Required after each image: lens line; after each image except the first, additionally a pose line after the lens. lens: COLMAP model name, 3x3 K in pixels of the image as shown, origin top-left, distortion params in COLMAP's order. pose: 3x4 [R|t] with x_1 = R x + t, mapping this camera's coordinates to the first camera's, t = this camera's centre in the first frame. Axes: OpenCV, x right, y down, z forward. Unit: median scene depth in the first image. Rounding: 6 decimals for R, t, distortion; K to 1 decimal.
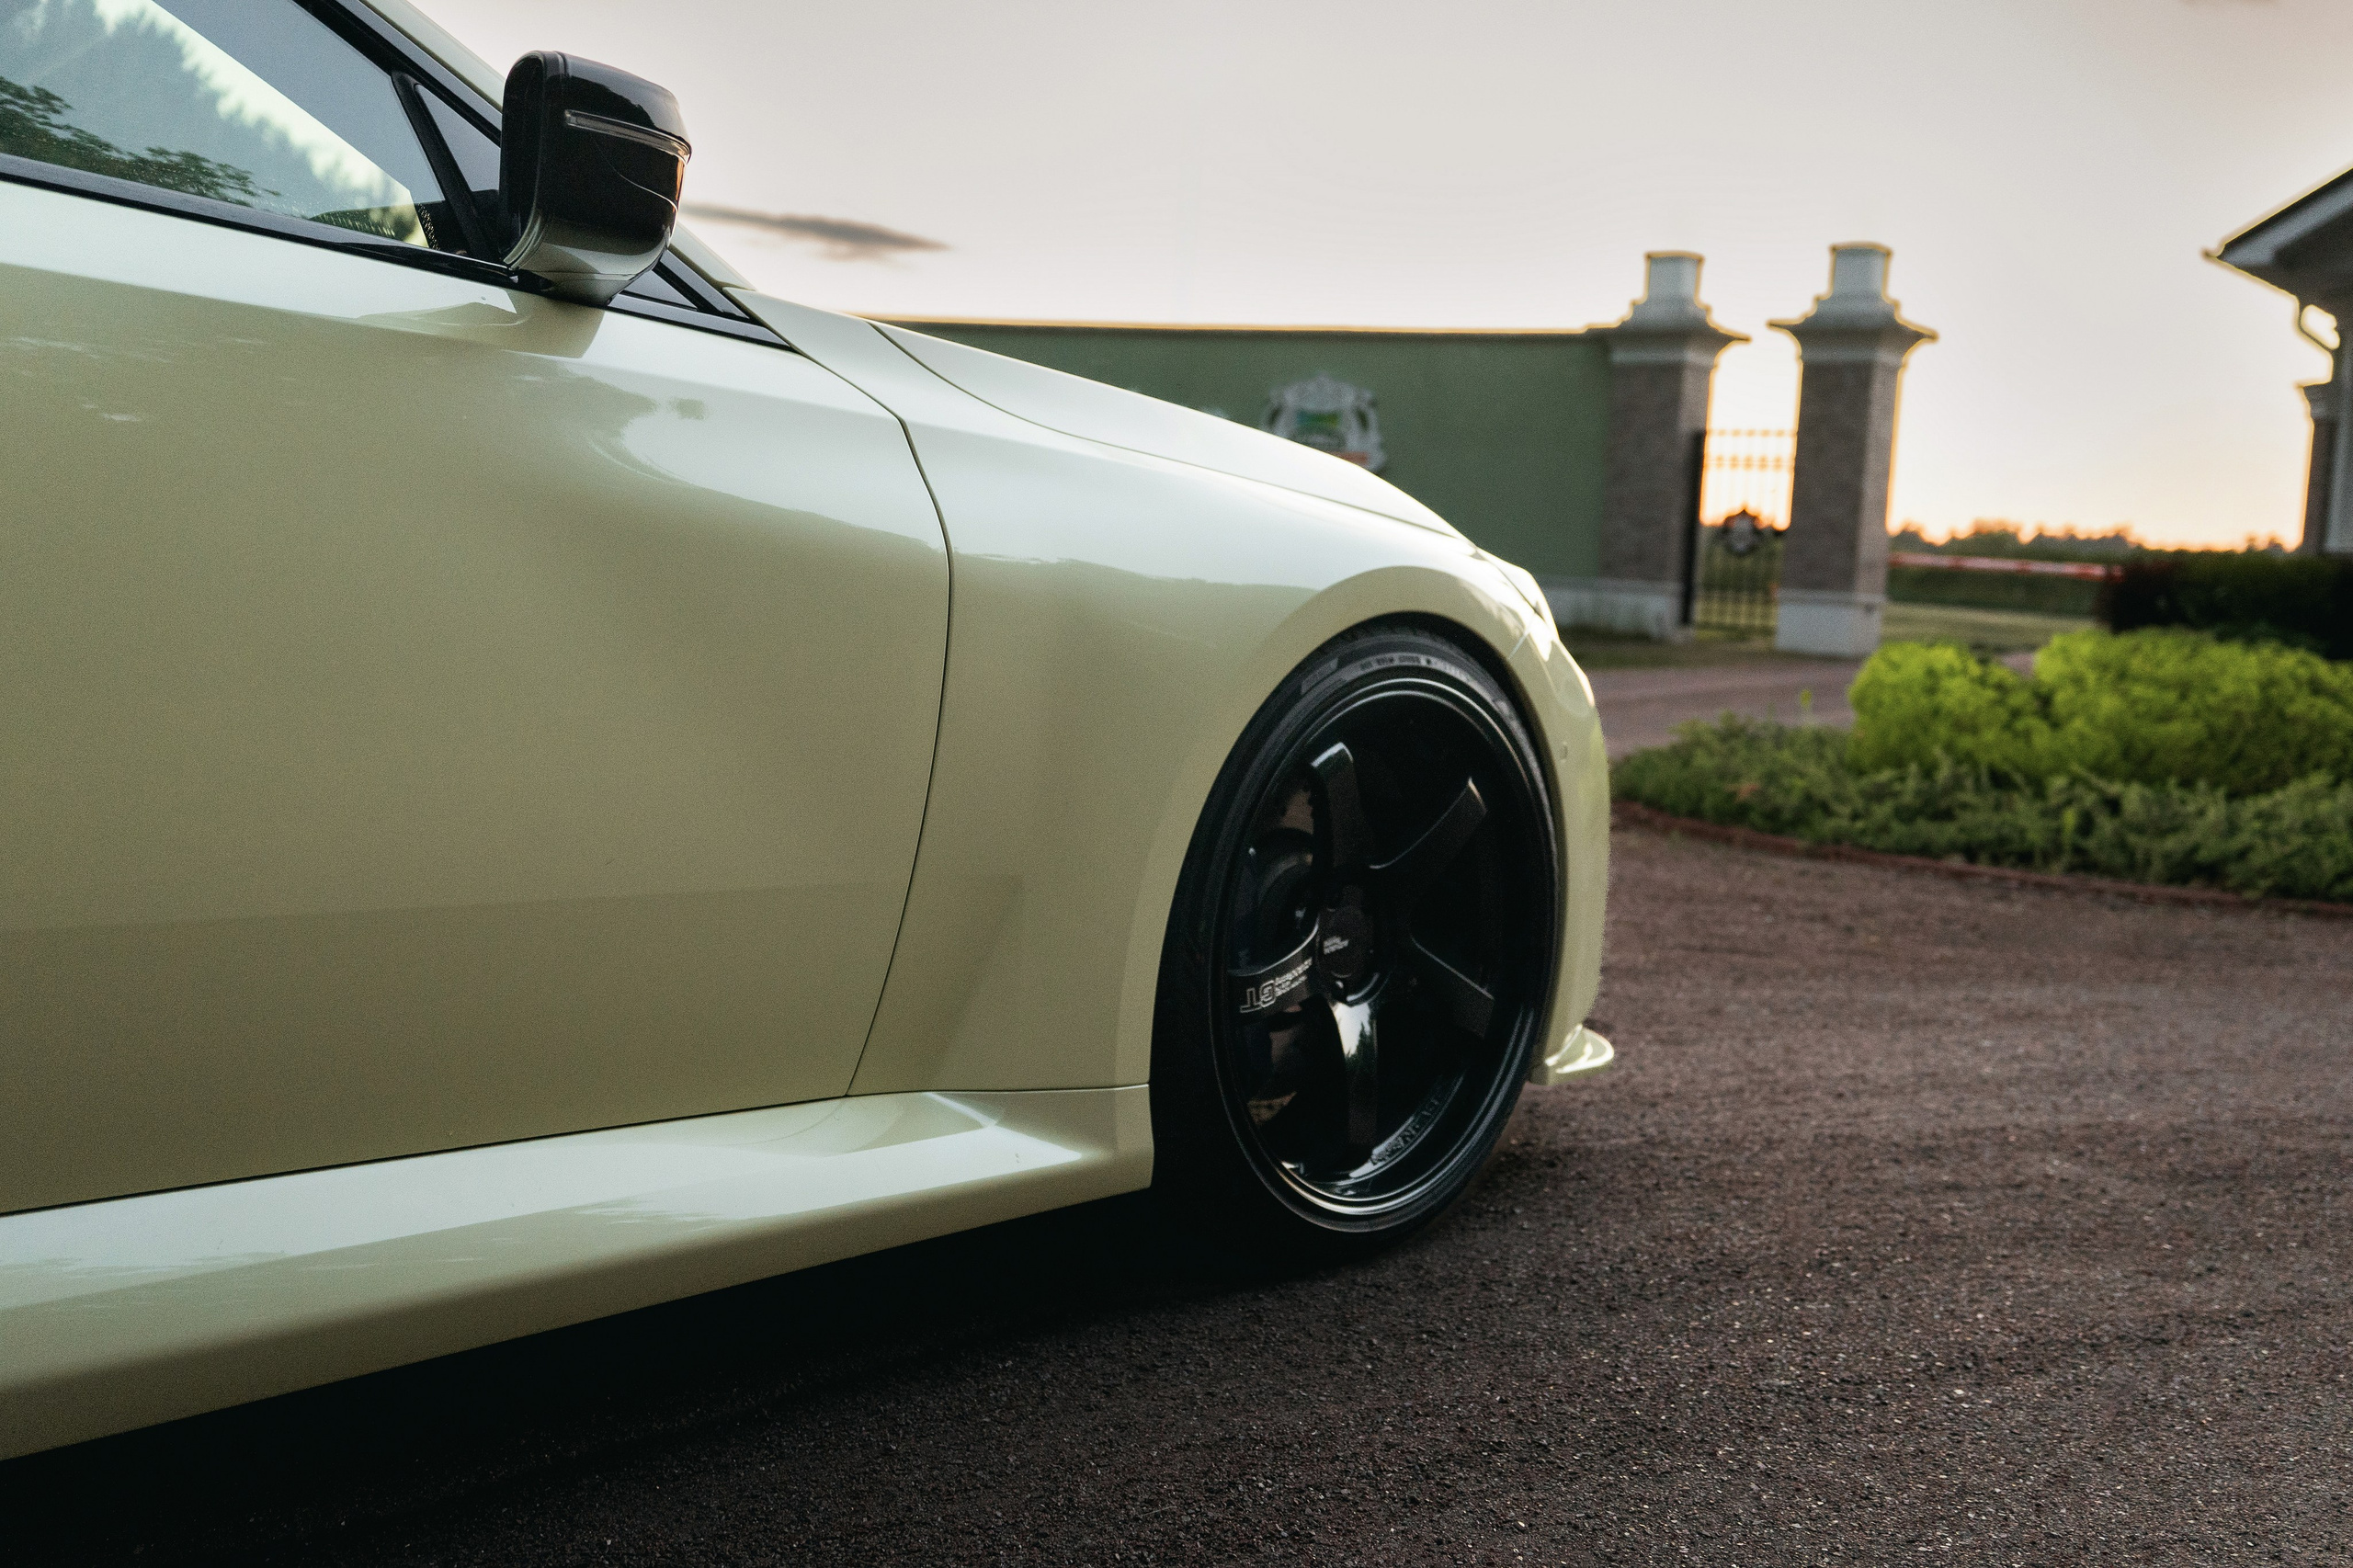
lens RADIAL K [[1874.7, 0, 1384.0], [0, 1874.7, 756.9], [0, 0, 1]] dist [0.024781, -0.032032]
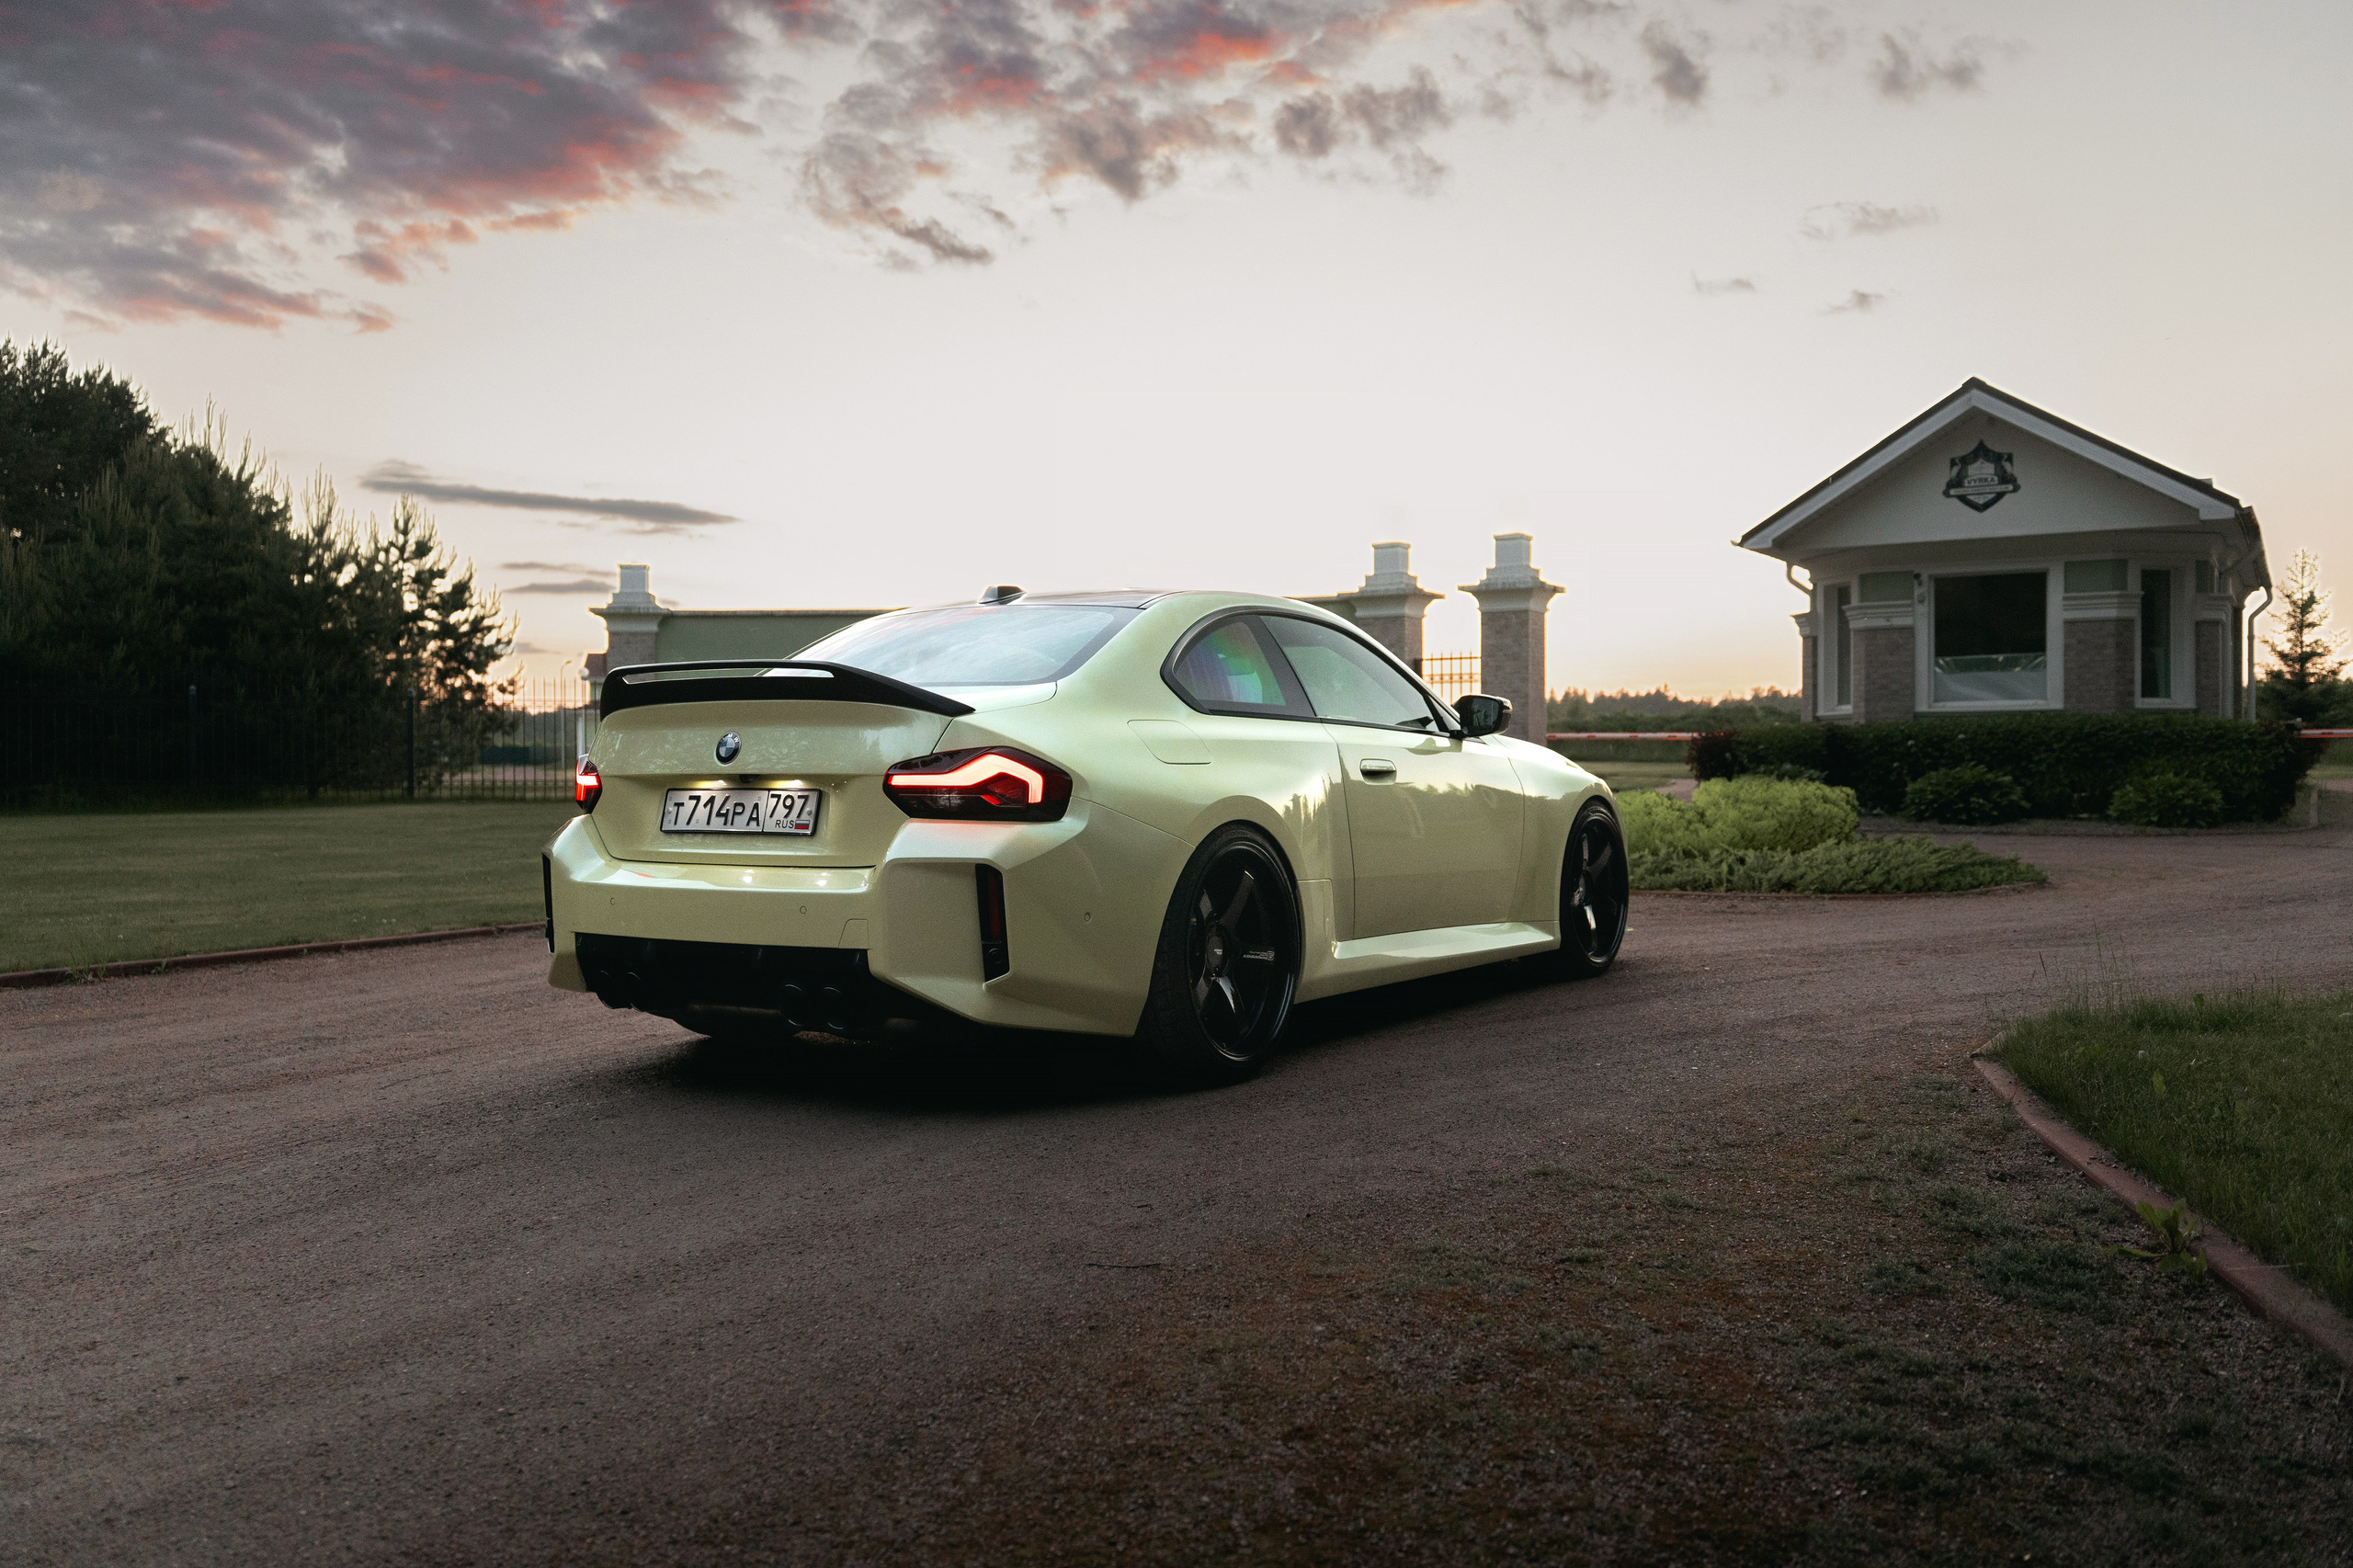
lens RADIAL K [[1874.7, 0, 1170.5], [0, 1874.7, 789.0], [0, 0, 1]] dist [0.024781, -0.032032]
pose [[0.989070, -0.067176, 0.131253, -0.501849], [0.076579, 0.994745, -0.067953, 0.037858], [-0.125999, 0.077262, 0.989017, -0.983866]]
